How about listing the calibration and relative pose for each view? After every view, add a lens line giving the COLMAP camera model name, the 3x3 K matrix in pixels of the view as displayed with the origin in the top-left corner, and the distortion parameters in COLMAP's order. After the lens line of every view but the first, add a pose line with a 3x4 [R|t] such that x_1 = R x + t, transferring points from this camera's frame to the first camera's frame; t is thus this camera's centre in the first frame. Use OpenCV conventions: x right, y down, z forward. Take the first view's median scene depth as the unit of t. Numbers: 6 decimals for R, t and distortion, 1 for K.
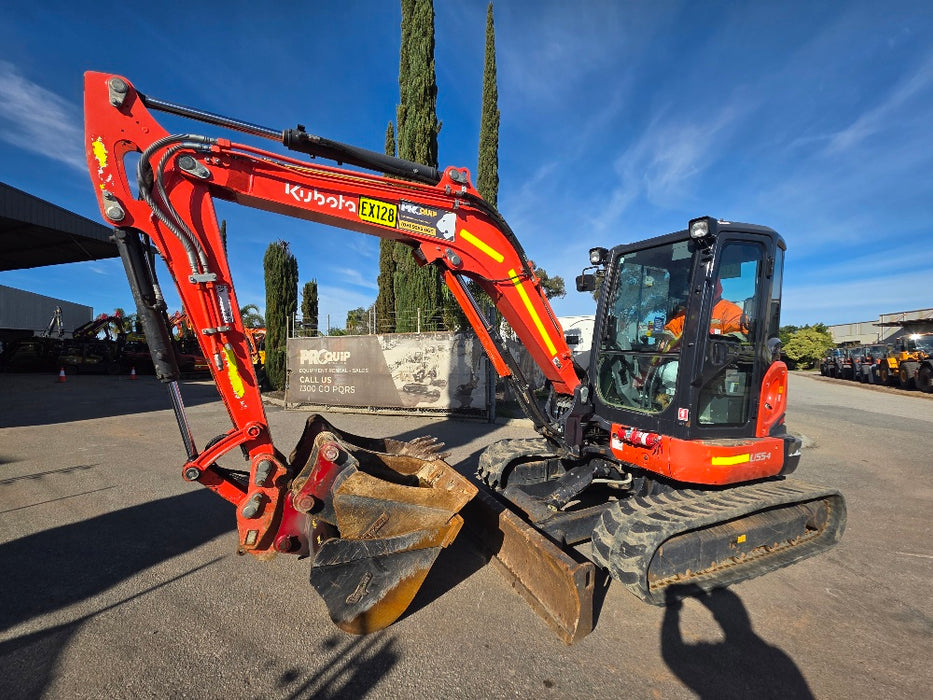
lens RADIAL K [[372.6, 0, 454.5], [0, 372.6, 360.8], [0, 0, 1]] dist [0.001689, 0.000021]
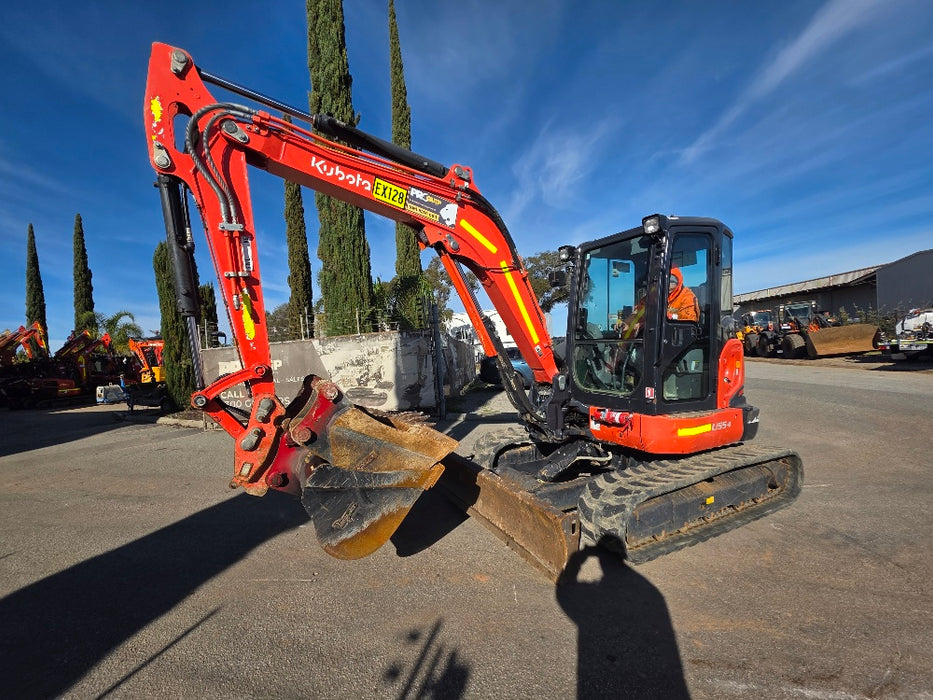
lens RADIAL K [[372.6, 0, 456.4], [0, 372.6, 360.0], [0, 0, 1]] dist [0.001689, 0.000021]
pose [[0.971722, -0.074907, 0.223933, -0.082181], [0.073961, 0.997181, 0.012624, -0.003962], [-0.224248, 0.004295, 0.974523, 0.017409]]
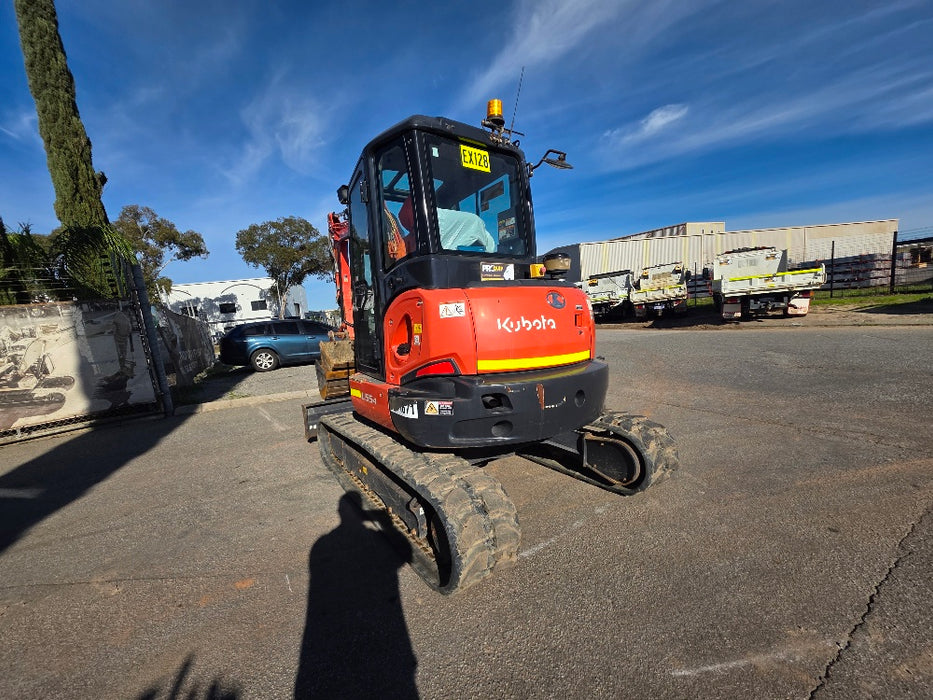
lens RADIAL K [[372.6, 0, 459.1], [0, 372.6, 357.9], [0, 0, 1]] dist [0.001689, 0.000021]
pose [[0.644664, -0.176297, 0.743860, -0.074283], [0.112700, 0.984330, 0.135618, 0.009314], [-0.756113, -0.003595, 0.654431, 0.032448]]
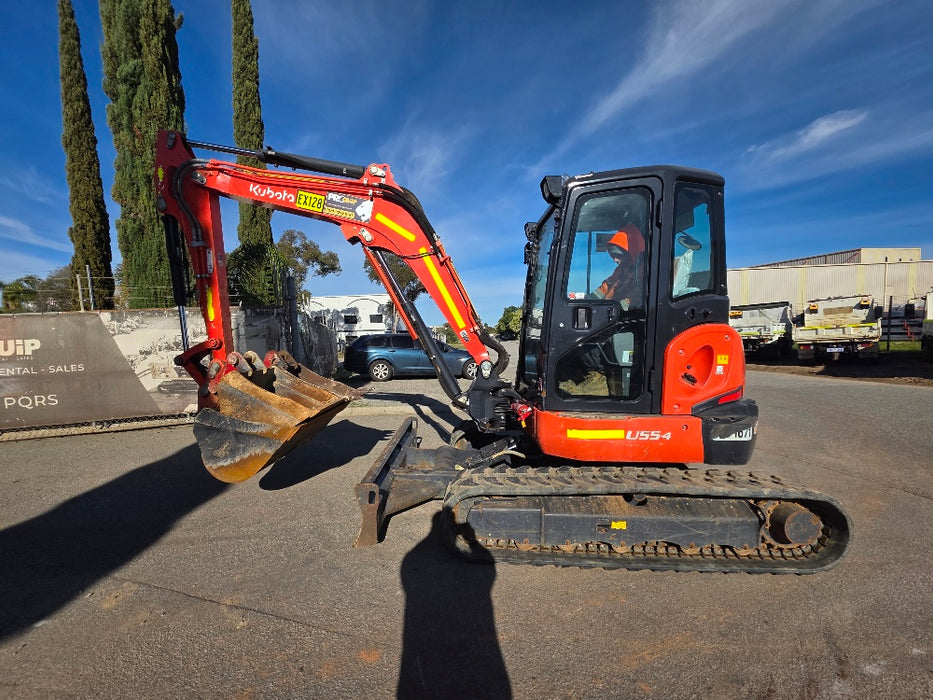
lens RADIAL K [[372.6, 0, 458.1], [0, 372.6, 358.7], [0, 0, 1]] dist [0.001689, 0.000021]
pose [[0.826278, -0.071867, 0.558659, -0.069500], [0.045559, 0.997104, 0.060887, 0.001870], [-0.561417, -0.024857, 0.827160, 0.122502]]
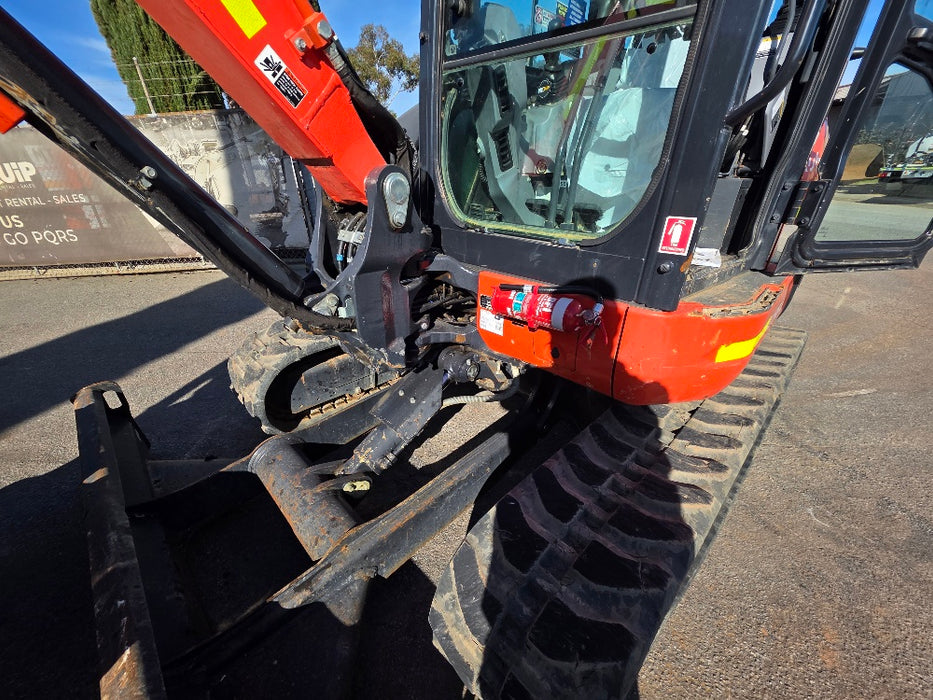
lens RADIAL K [[370.7, 0, 461.6], [0, 370.7, 355.3], [0, 0, 1]] dist [0.007074, -0.002268]
pose [[0.943924, -0.185537, 0.273101, 0.125985], [0.052731, 0.901269, 0.430040, 0.033933], [-0.325925, -0.391524, 0.860513, 0.282662]]
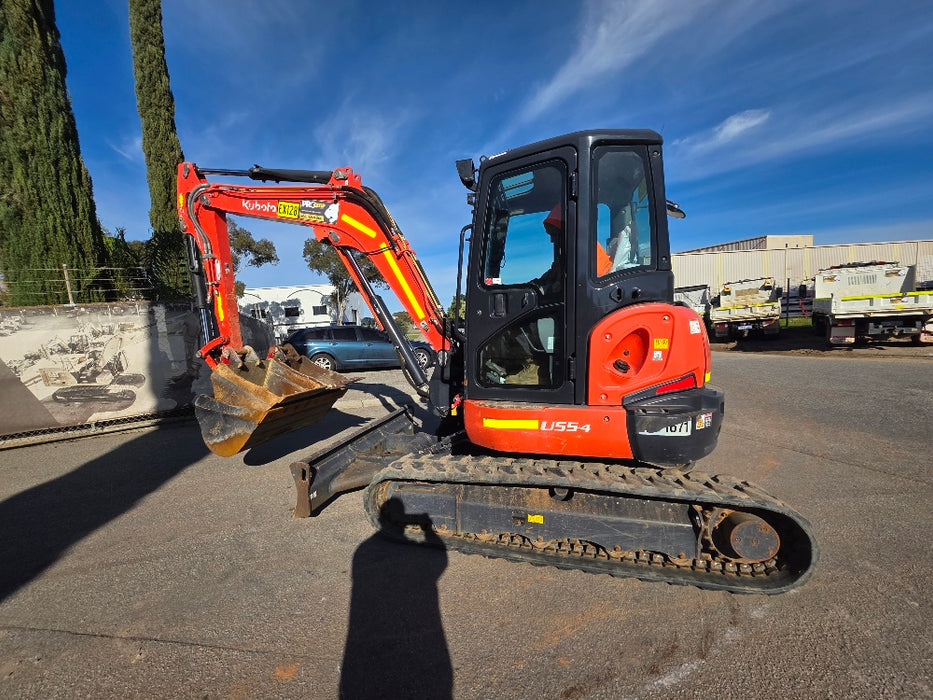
lens RADIAL K [[372.6, 0, 458.6], [0, 372.6, 358.9], [0, 0, 1]] dist [0.001689, 0.000021]
pose [[0.742779, -0.123003, 0.658141, -0.044502], [0.077042, 0.992153, 0.098478, 0.002834], [-0.665090, -0.022443, 0.746426, 0.114888]]
